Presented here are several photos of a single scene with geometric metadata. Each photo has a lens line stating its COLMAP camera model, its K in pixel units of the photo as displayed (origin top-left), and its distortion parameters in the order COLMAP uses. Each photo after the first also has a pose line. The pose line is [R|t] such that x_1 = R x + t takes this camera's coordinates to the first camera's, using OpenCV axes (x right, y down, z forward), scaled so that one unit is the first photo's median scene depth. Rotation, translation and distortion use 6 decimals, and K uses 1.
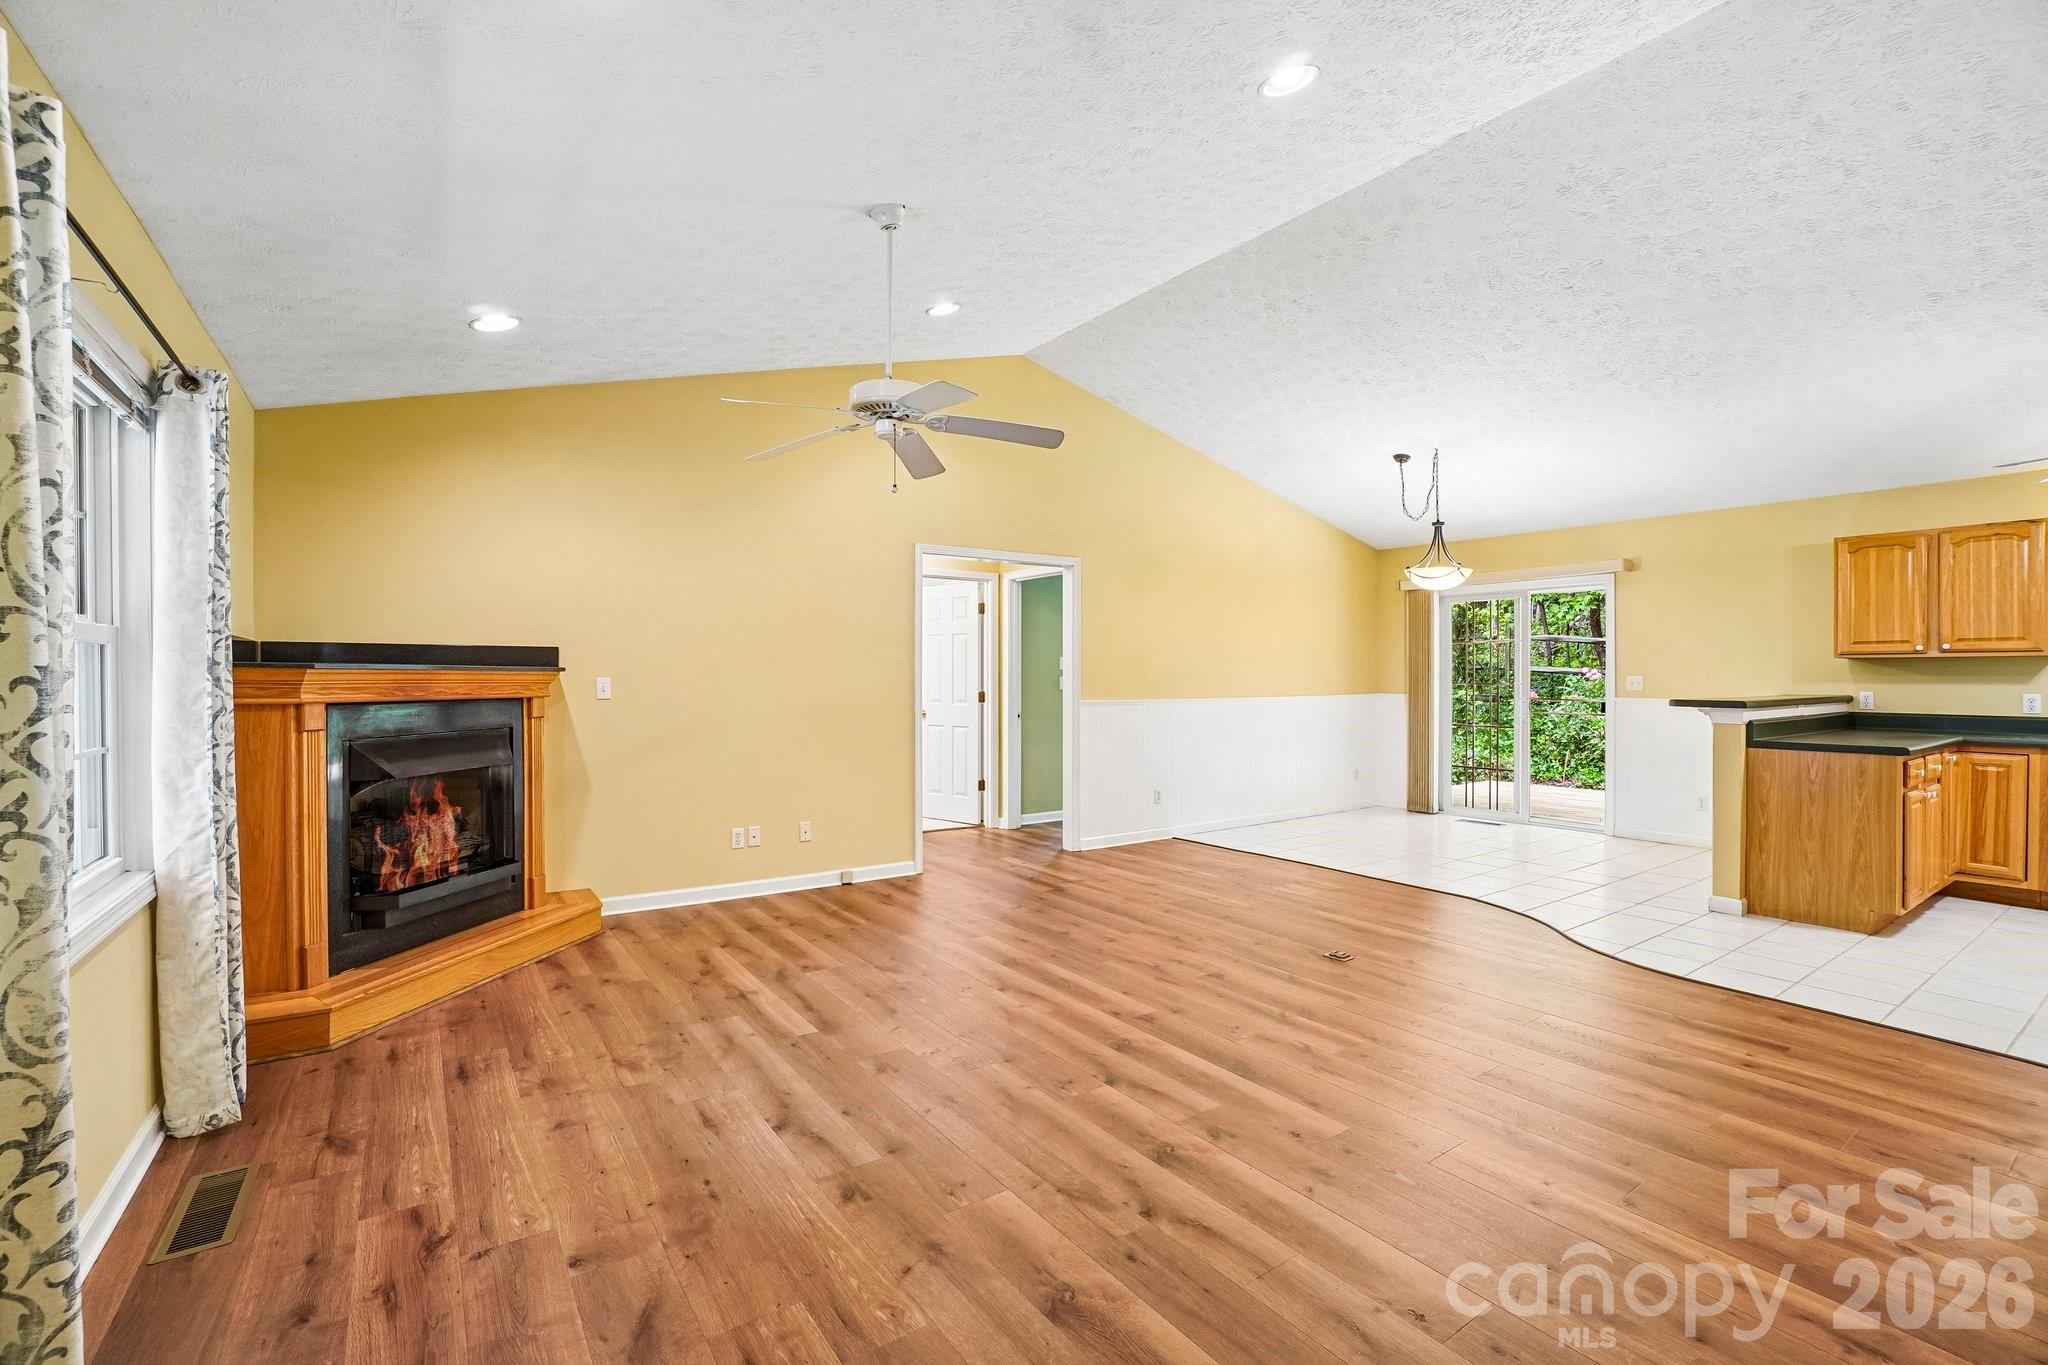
lens RADIAL K [[900.5, 0, 1016.3], [0, 900.5, 679.0], [0, 0, 1]] dist [-0.063724, 0.022545]
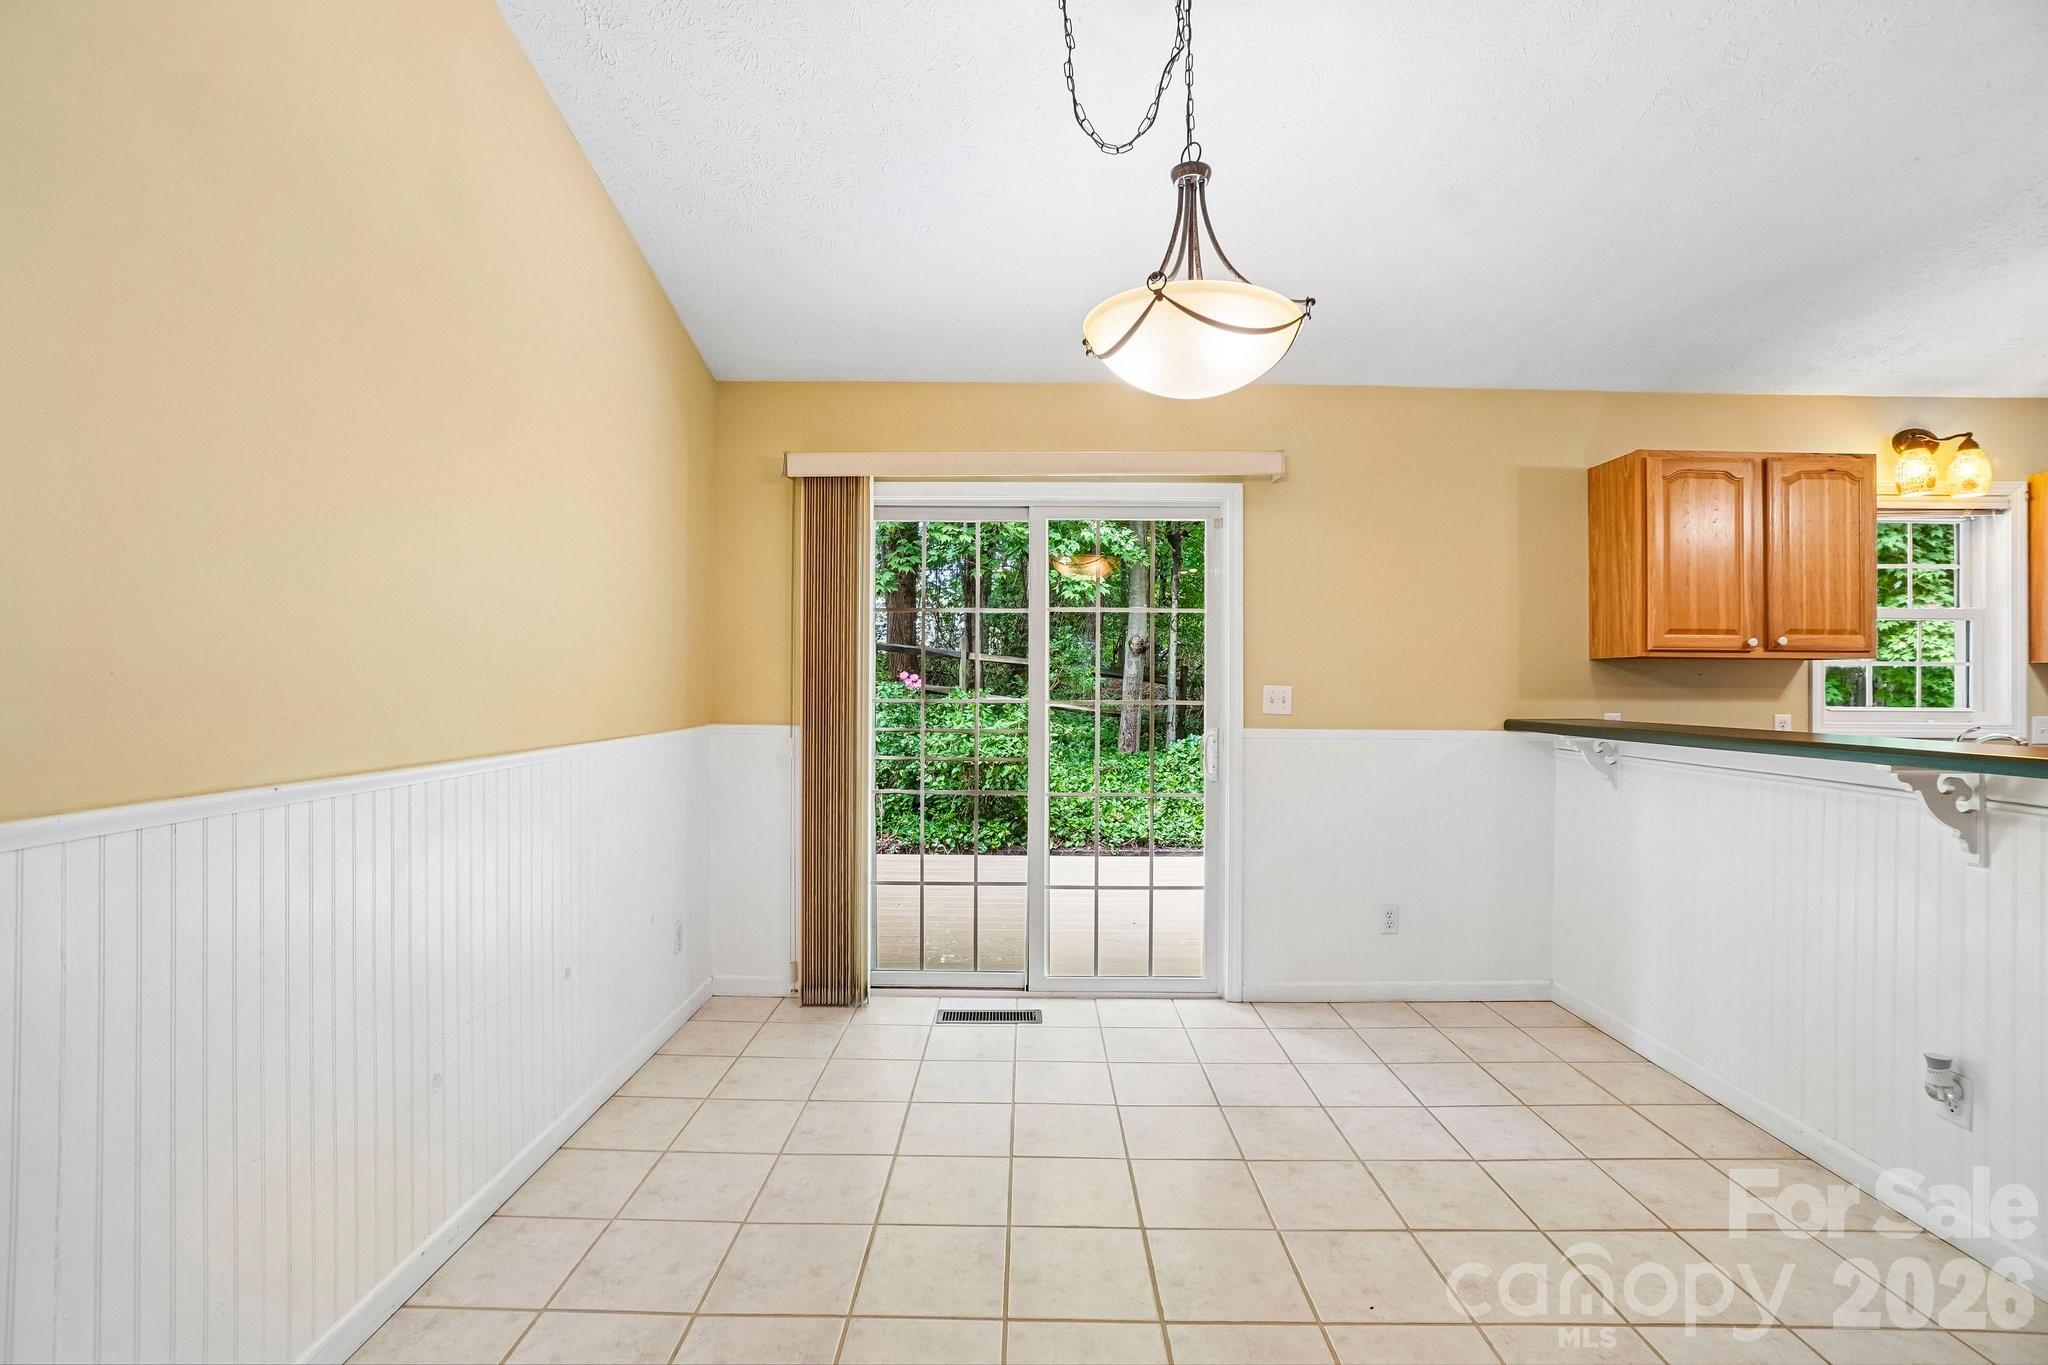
lens RADIAL K [[900.5, 0, 1016.3], [0, 900.5, 679.0], [0, 0, 1]] dist [-0.063724, 0.022545]
pose [[0.573806, 0.008873, 0.818943, 0.255110], [-0.003420, 0.999959, -0.008438, -0.003320], [-0.818984, 0.002040, 0.573813, 1.126045]]
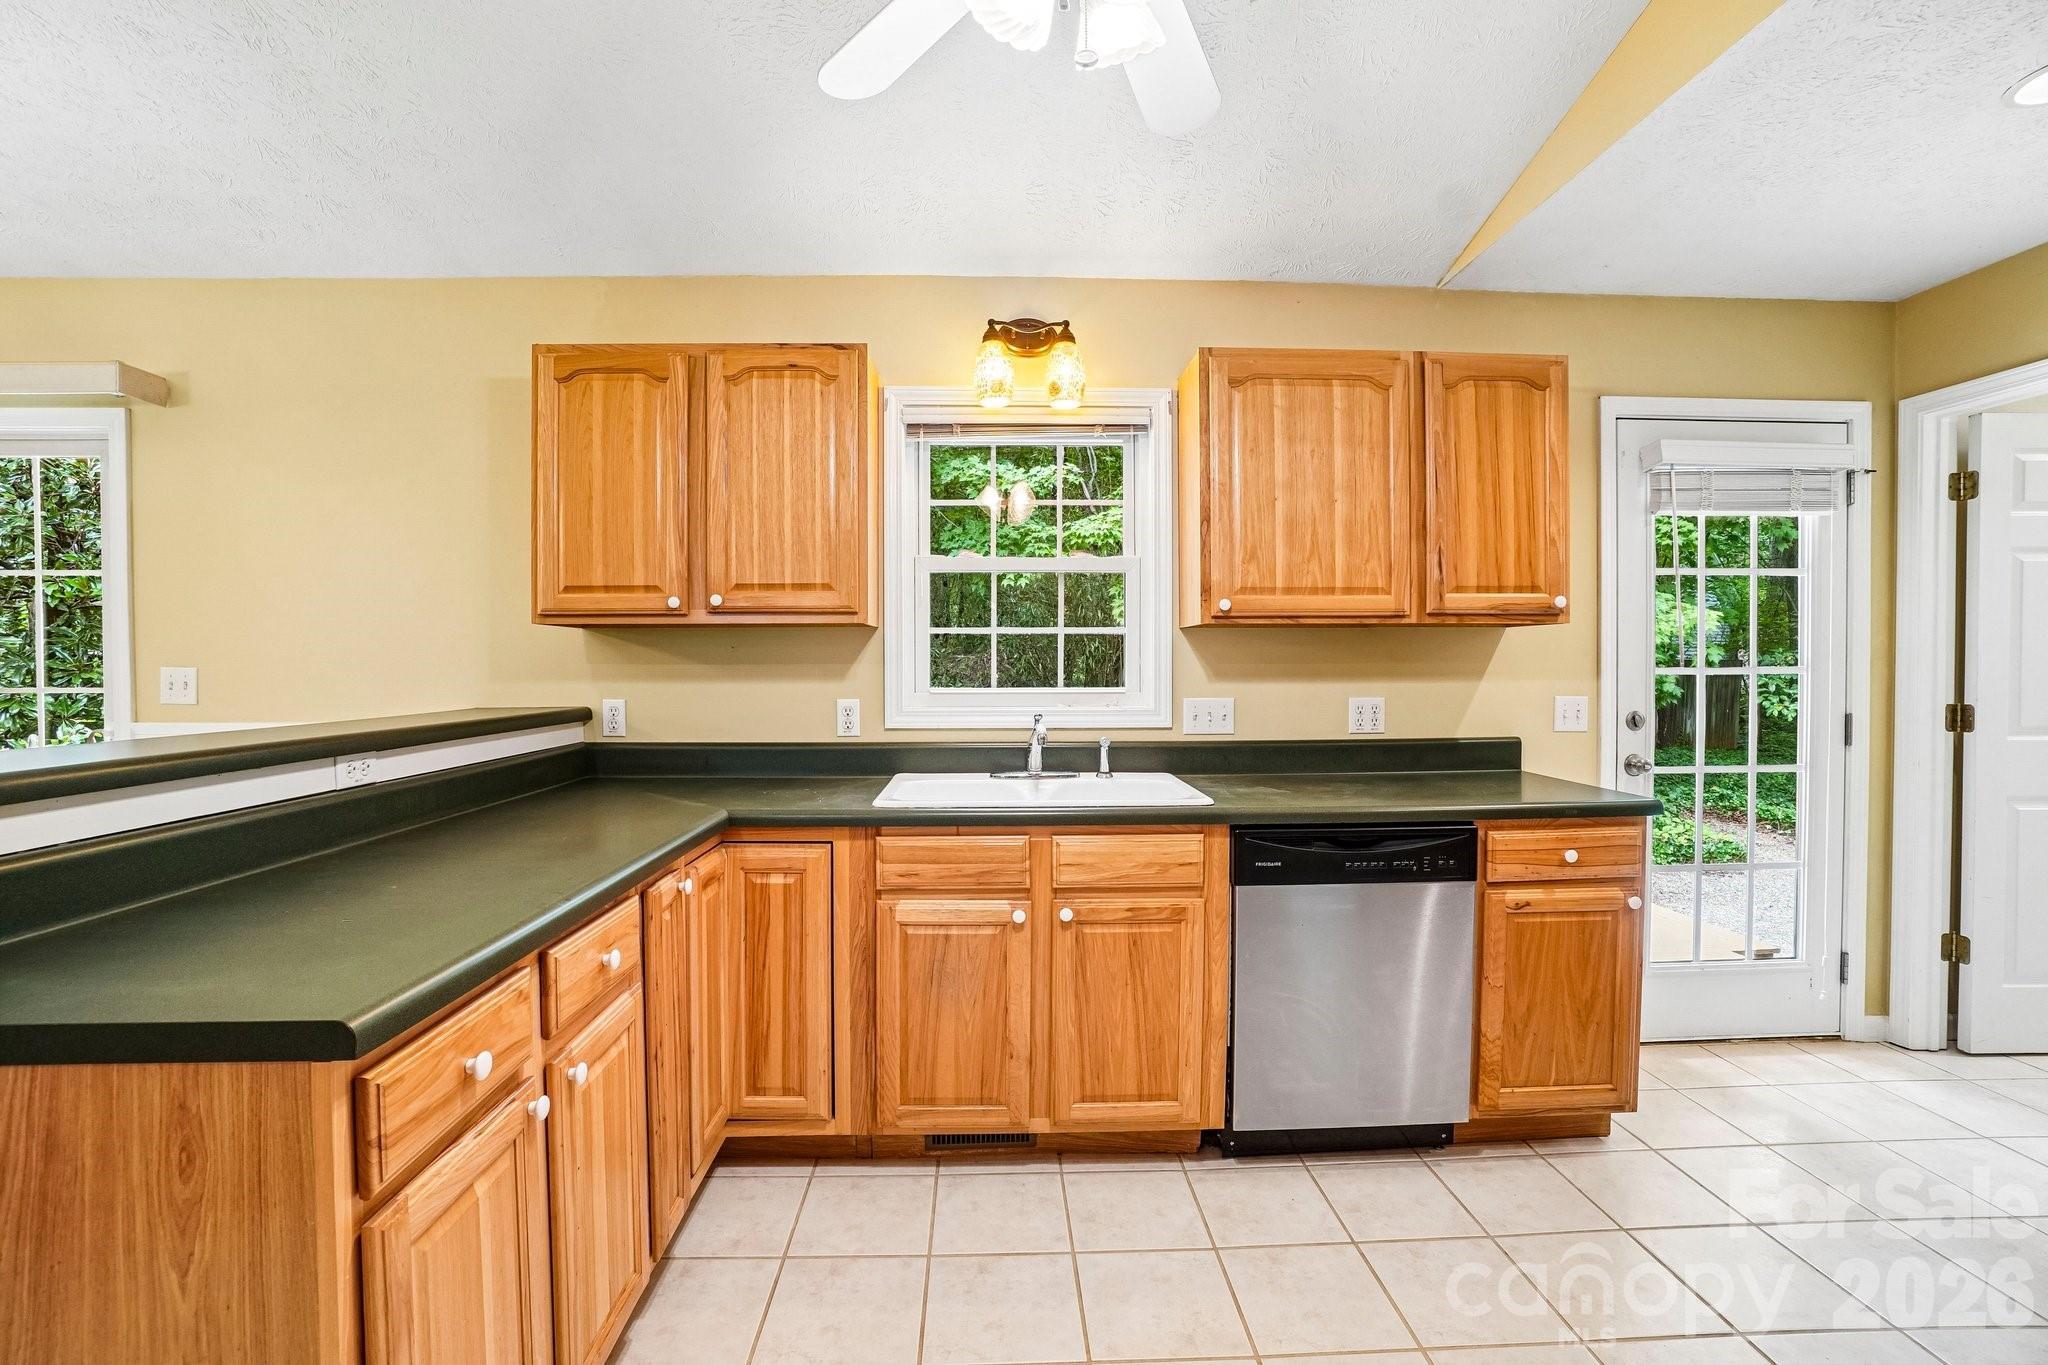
lens RADIAL K [[900.5, 0, 1016.3], [0, 900.5, 679.0], [0, 0, 1]] dist [-0.063724, 0.022545]
pose [[0.535338, -0.015495, 0.844496, 0.787737], [0.005877, 0.999876, 0.014621, -0.002300], [-0.844618, -0.002864, 0.535362, 0.631219]]
